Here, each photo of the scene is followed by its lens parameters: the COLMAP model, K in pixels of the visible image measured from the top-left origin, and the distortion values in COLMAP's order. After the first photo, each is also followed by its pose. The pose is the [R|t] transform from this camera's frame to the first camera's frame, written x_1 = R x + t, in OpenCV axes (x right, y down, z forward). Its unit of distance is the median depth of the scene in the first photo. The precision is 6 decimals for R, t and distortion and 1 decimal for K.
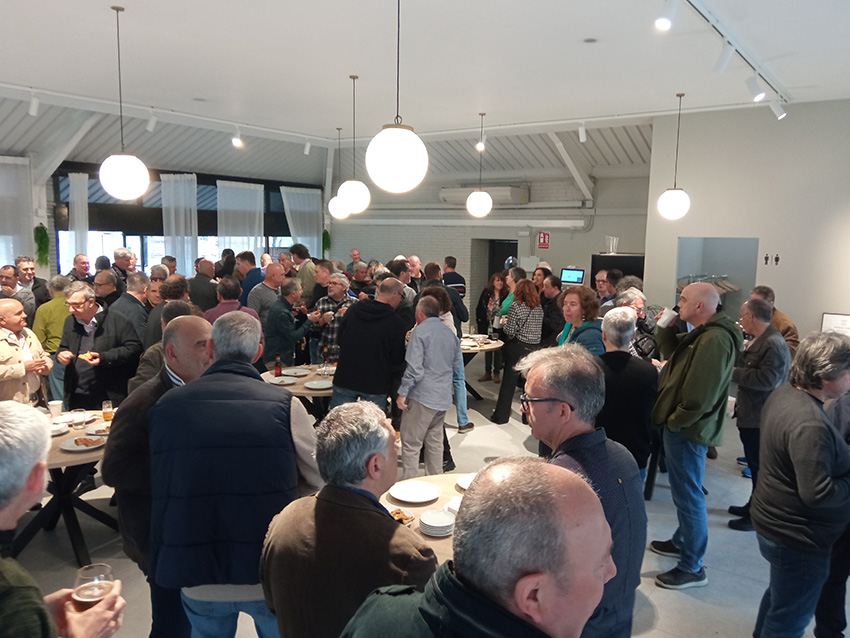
lens RADIAL K [[679.8, 0, 425.0], [0, 679.8, 319.0], [0, 0, 1]] dist [0.071227, -0.126267]
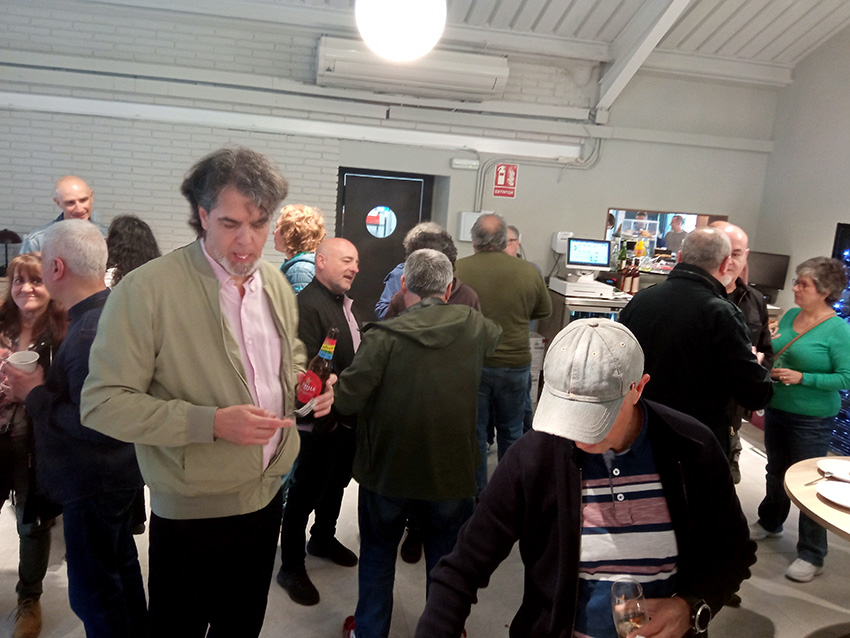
lens RADIAL K [[710.3, 0, 425.0], [0, 710.3, 319.0], [0, 0, 1]] dist [0.084442, -0.164994]
pose [[0.699056, -0.090997, 0.709253, -0.256366], [0.025968, 0.994446, 0.101993, -0.067747], [-0.714595, -0.052881, 0.697537, 0.663017]]
